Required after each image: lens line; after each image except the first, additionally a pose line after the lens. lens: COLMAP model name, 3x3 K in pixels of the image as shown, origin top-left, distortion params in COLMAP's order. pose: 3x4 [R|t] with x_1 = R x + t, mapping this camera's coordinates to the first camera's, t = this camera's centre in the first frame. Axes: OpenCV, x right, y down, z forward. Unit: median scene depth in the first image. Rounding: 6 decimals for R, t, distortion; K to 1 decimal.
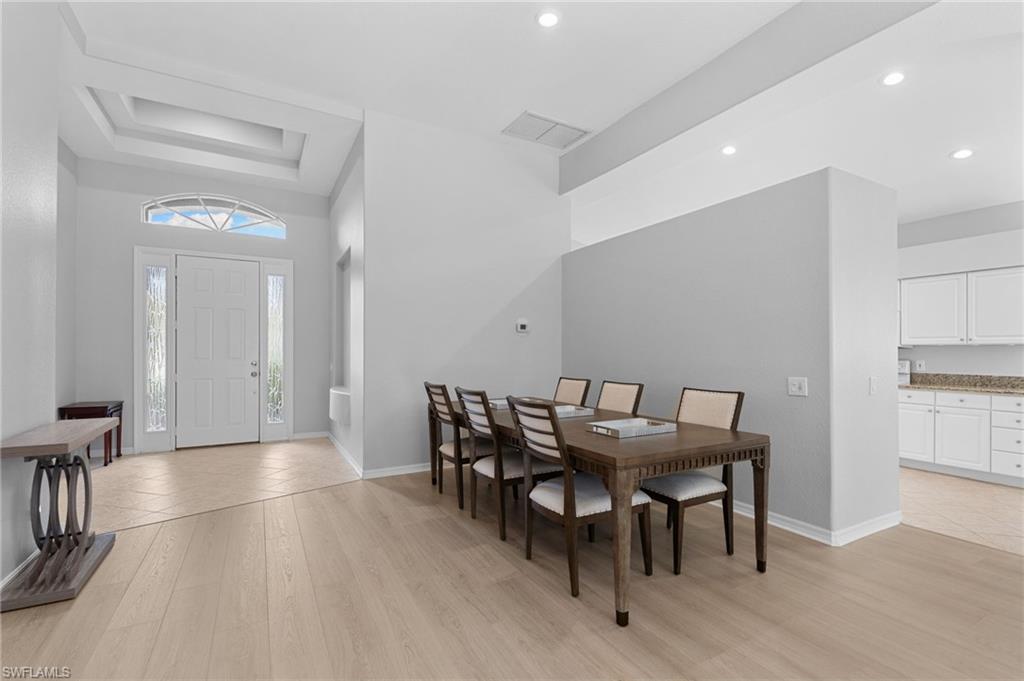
lens RADIAL K [[451.0, 0, 511.4], [0, 451.0, 350.5], [0, 0, 1]] dist [-0.000021, -0.000064]
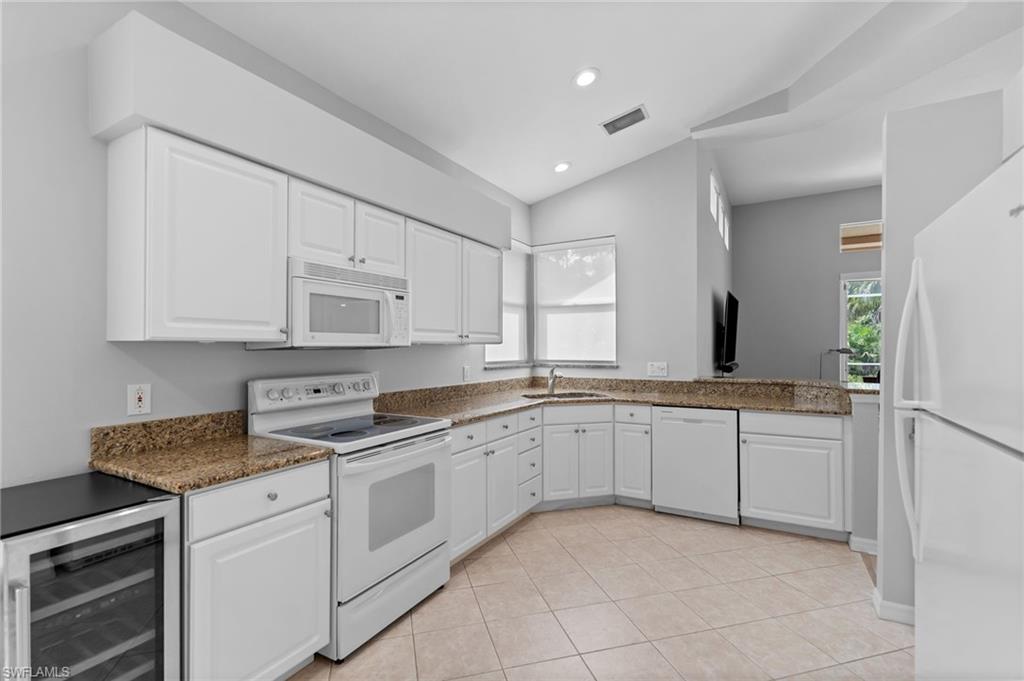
lens RADIAL K [[457.8, 0, 511.5], [0, 457.8, 337.2], [0, 0, 1]] dist [-0.019197, -0.000317]
pose [[-0.520124, 0.008797, 0.854046, 0.348413], [-0.004023, 0.999911, -0.012750, -0.013400], [-0.854081, -0.010067, -0.520042, 1.154184]]
